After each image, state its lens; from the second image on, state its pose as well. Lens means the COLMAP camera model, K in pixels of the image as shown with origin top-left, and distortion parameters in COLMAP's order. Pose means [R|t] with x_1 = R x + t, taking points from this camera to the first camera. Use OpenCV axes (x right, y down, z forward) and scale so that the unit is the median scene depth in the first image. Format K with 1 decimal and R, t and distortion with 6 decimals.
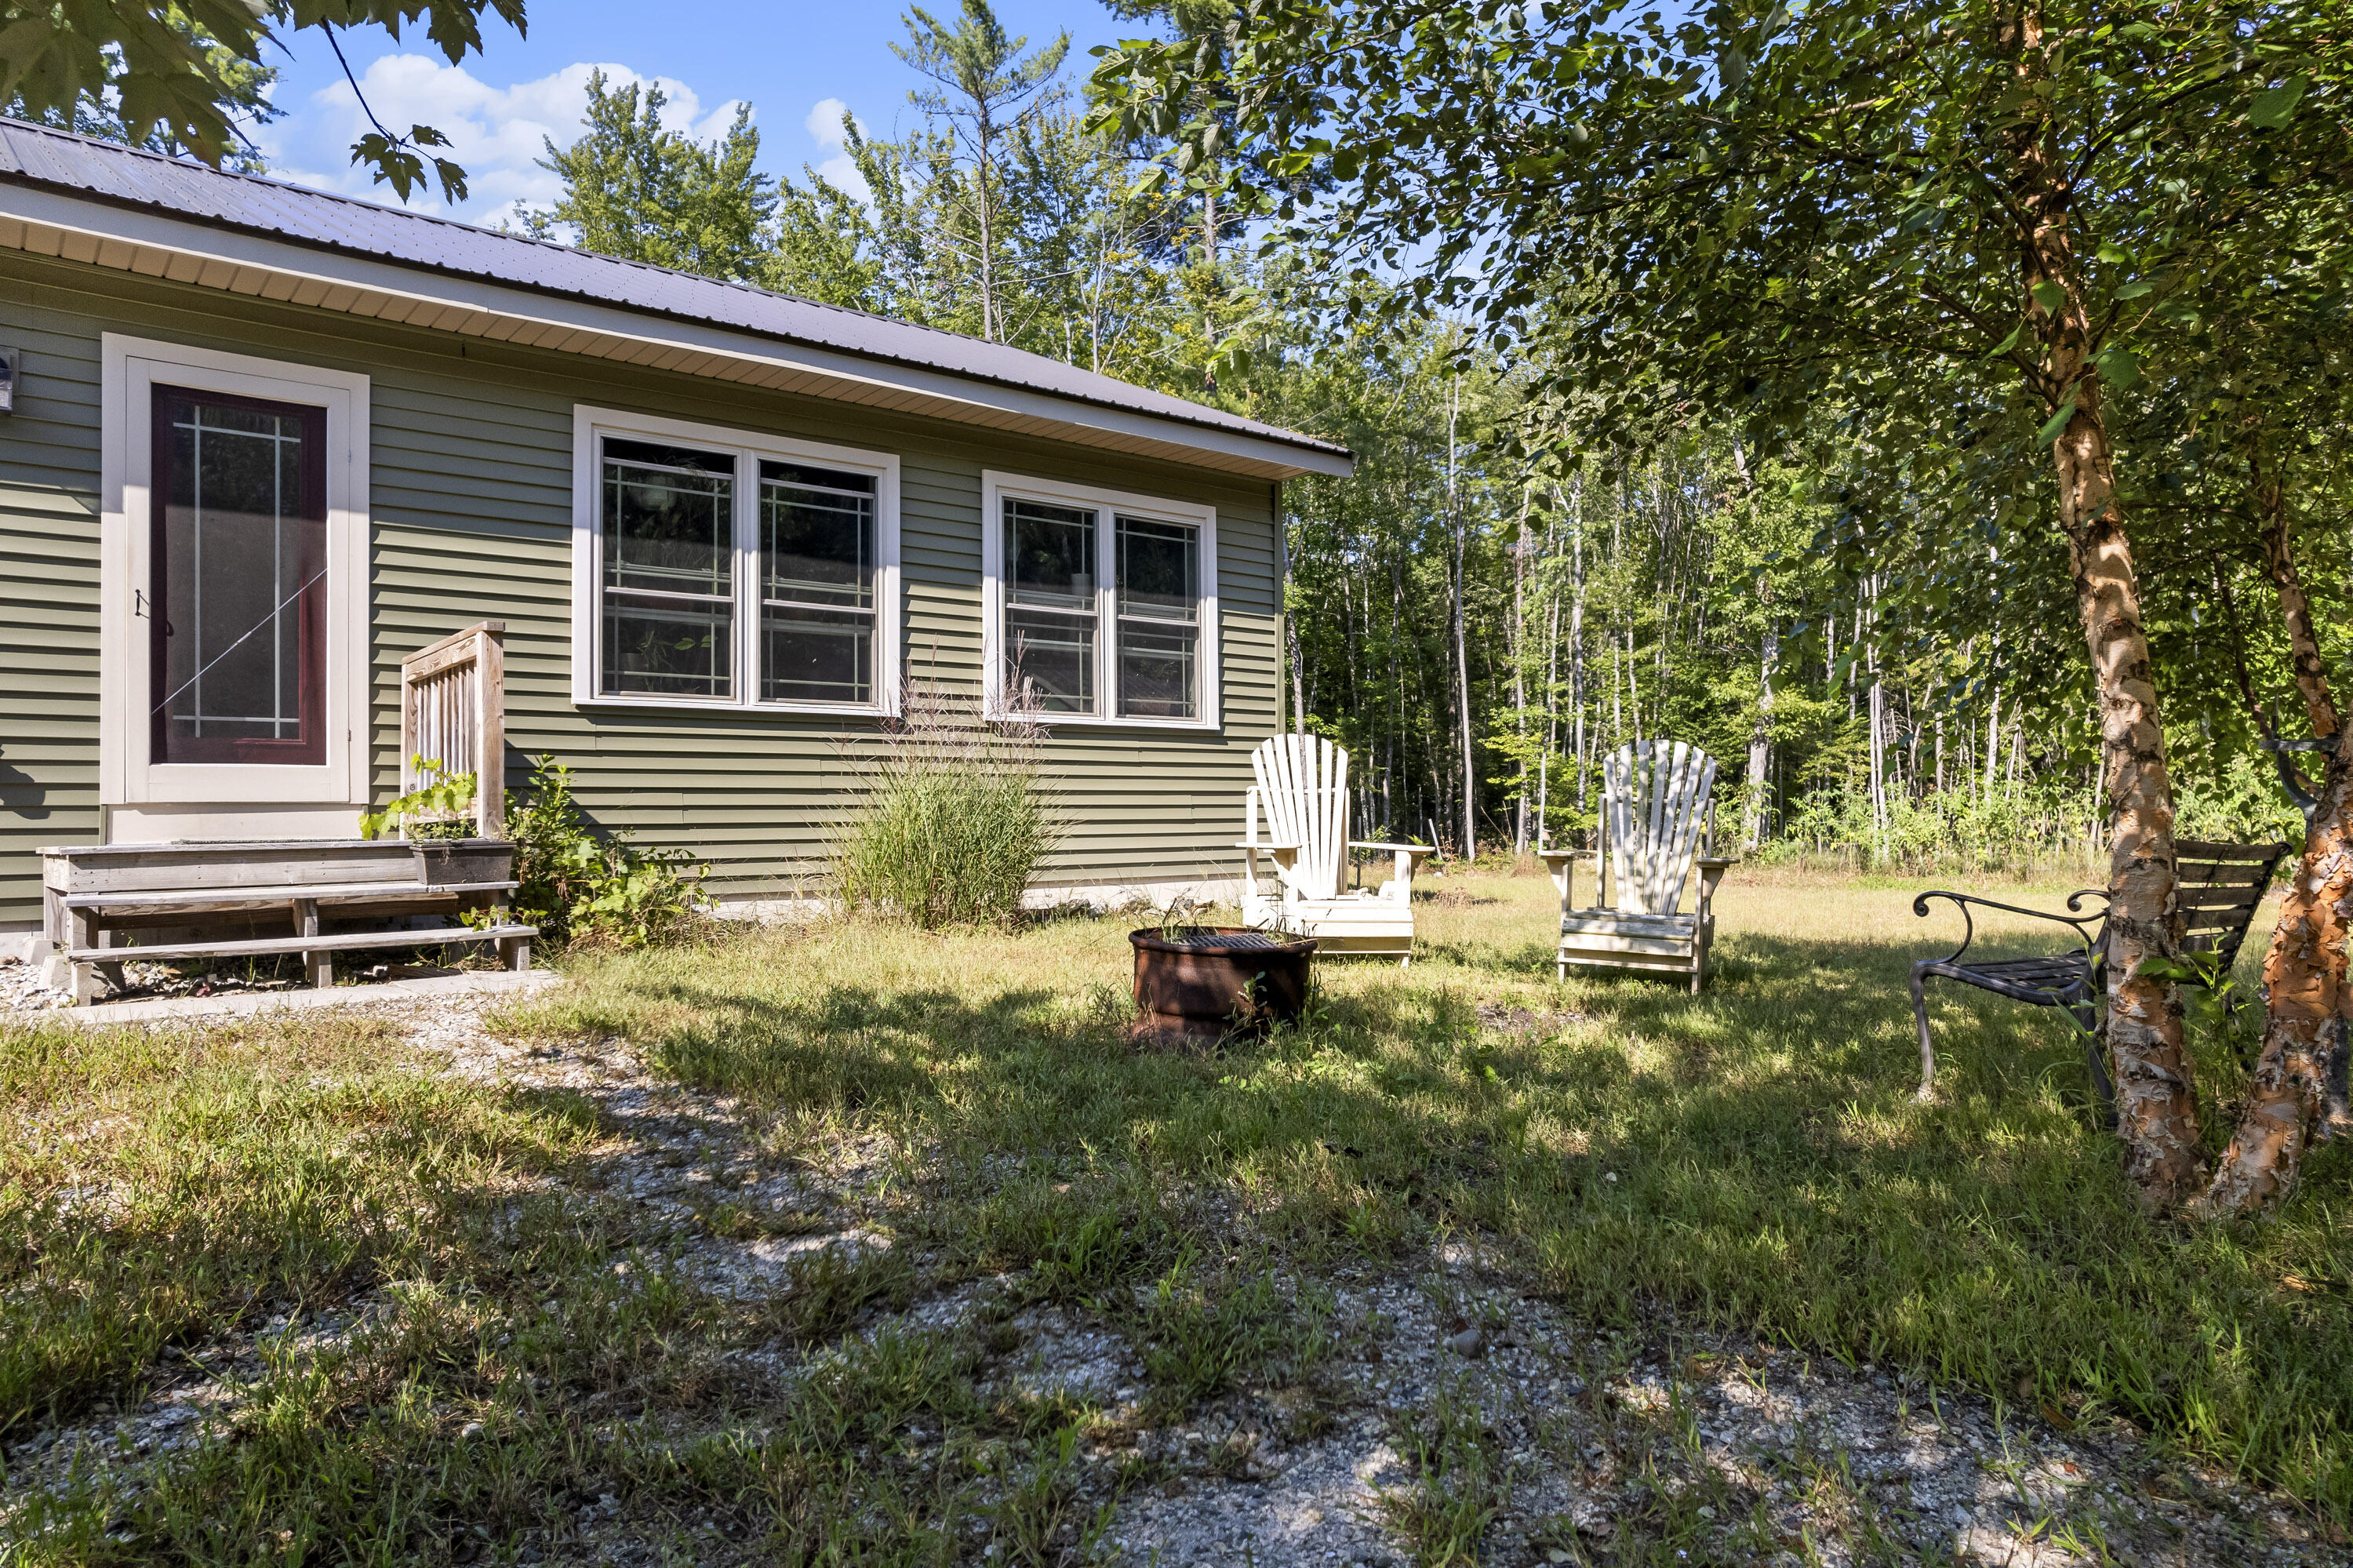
lens RADIAL K [[1514.7, 0, 1178.7], [0, 1514.7, 814.9], [0, 0, 1]] dist [-0.080438, 0.078457]
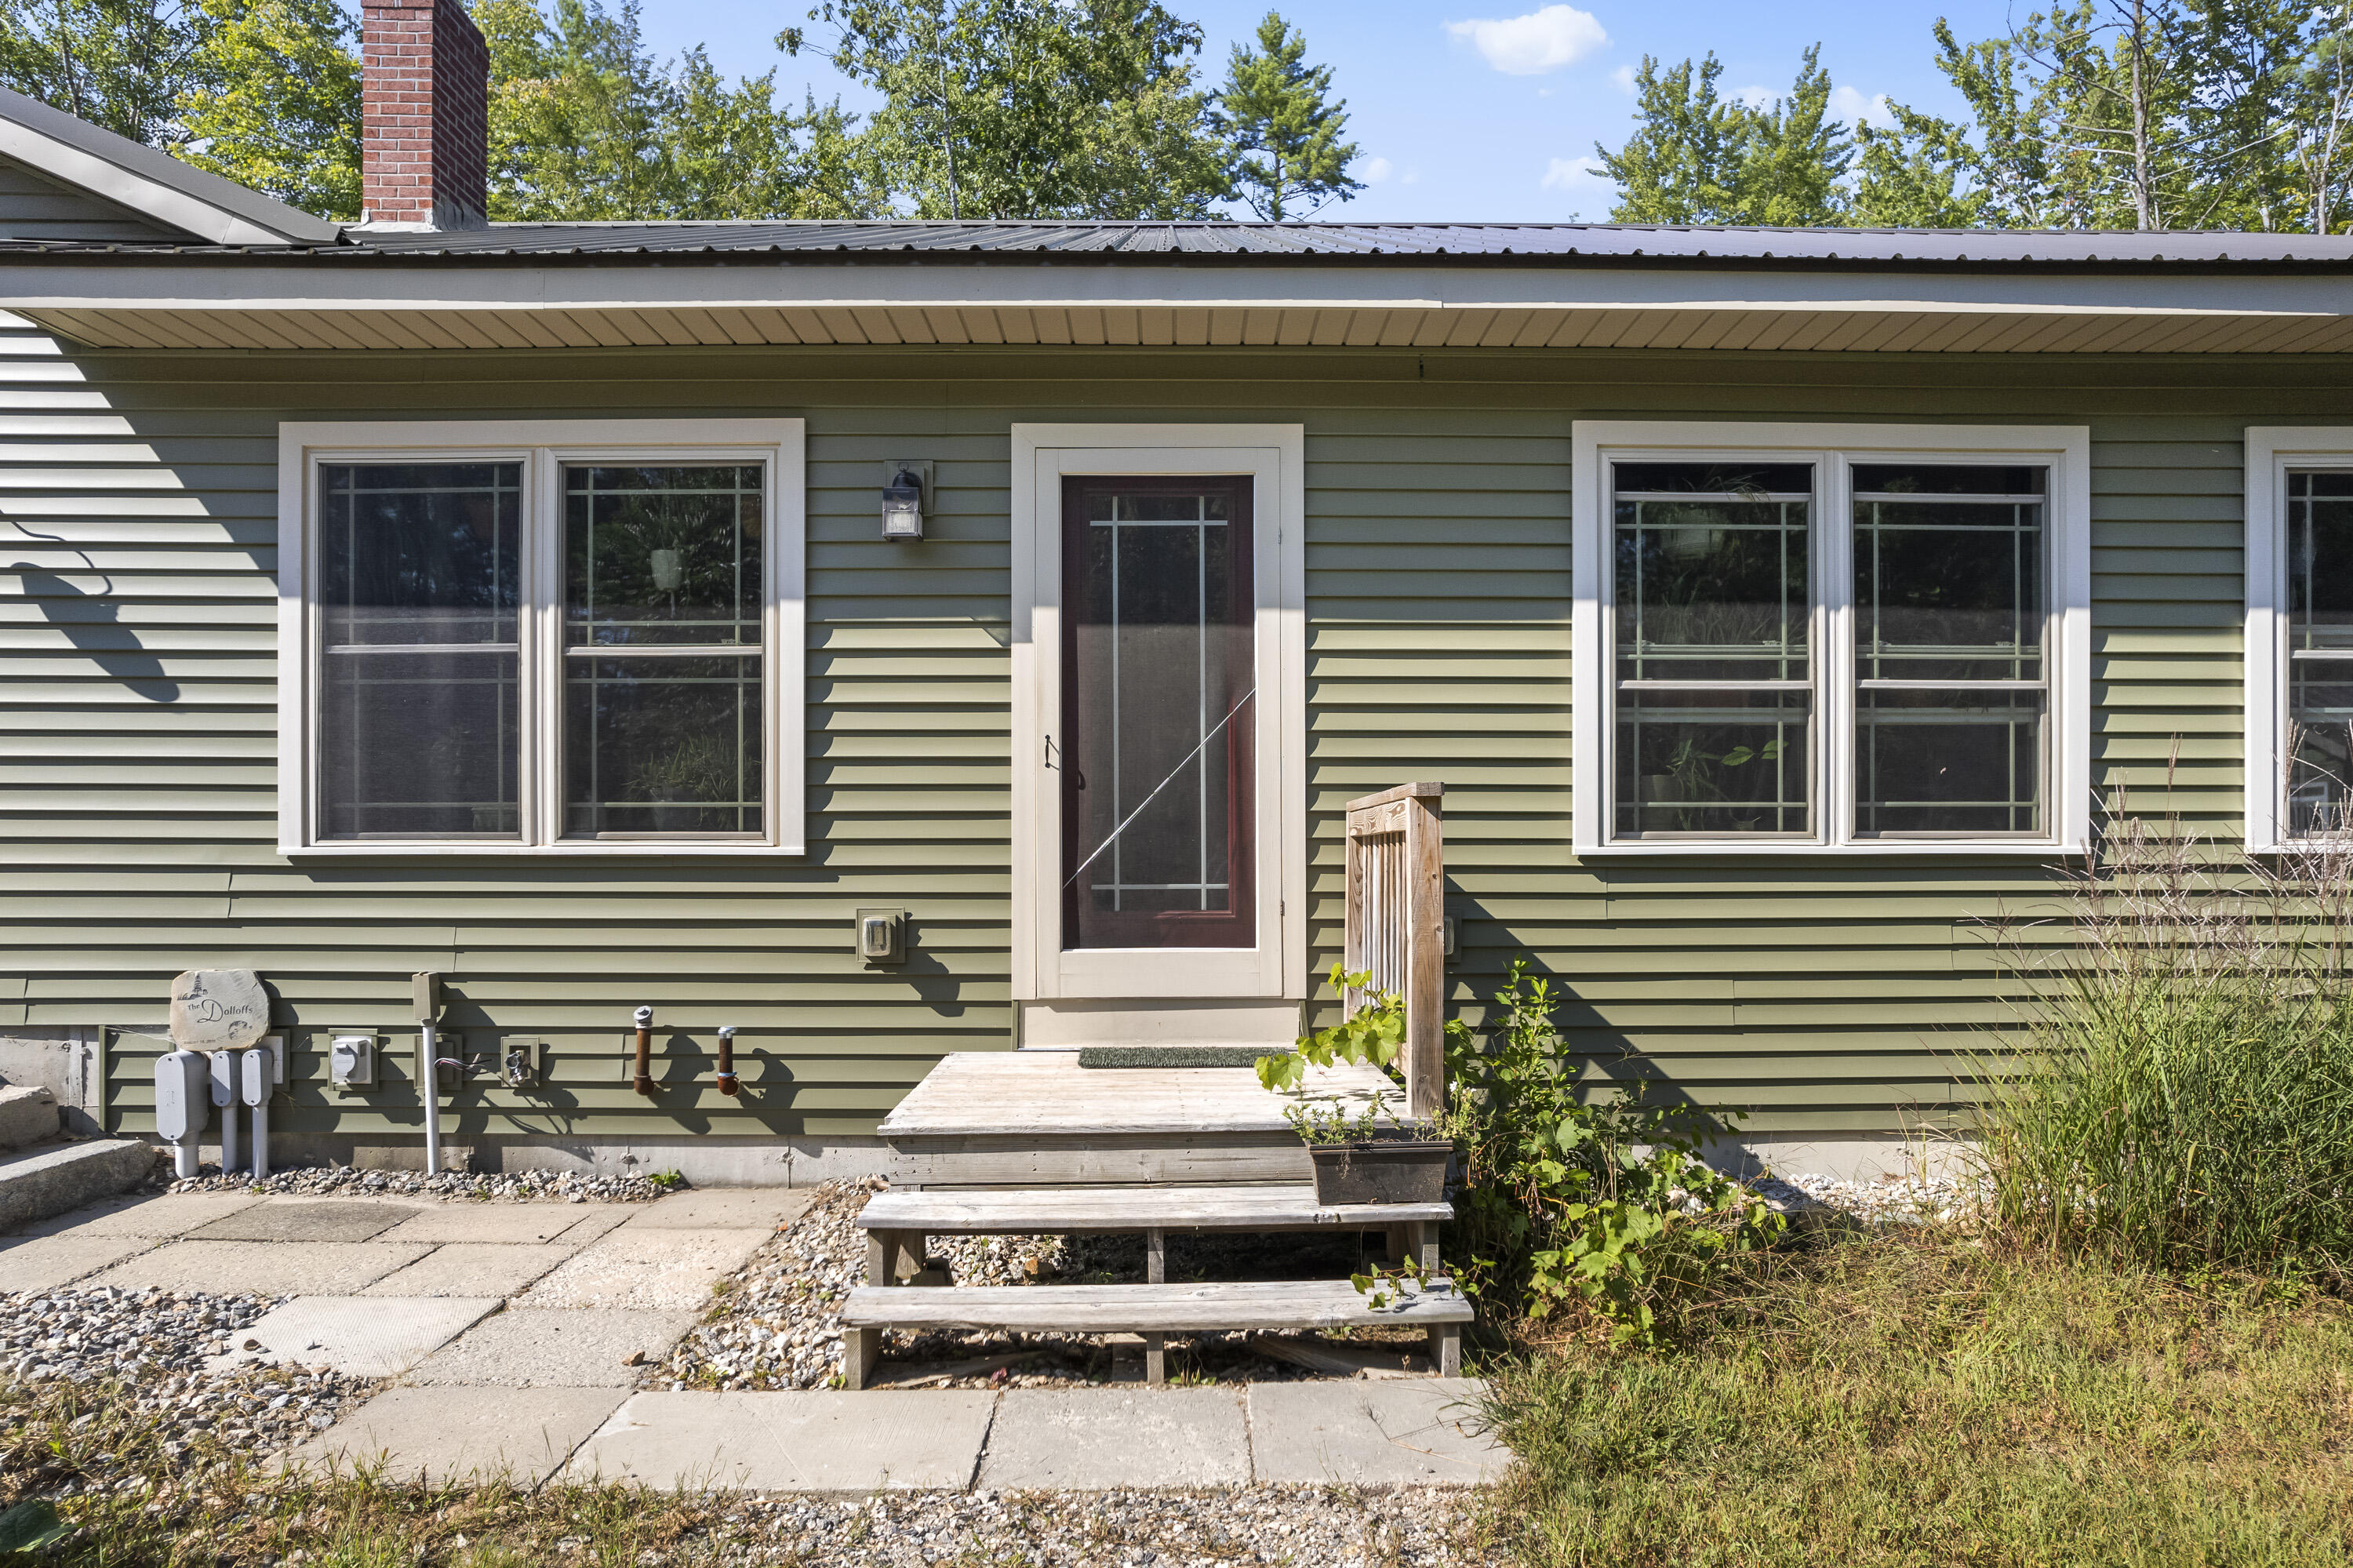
lens RADIAL K [[1571.6, 0, 1186.2], [0, 1571.6, 848.7], [0, 0, 1]] dist [-0.083683, 0.088451]
pose [[0.785223, 0.007553, -0.619168, -0.088791], [-0.001023, 0.999940, 0.010900, -0.077010], [0.619213, -0.007926, 0.785183, 0.292223]]
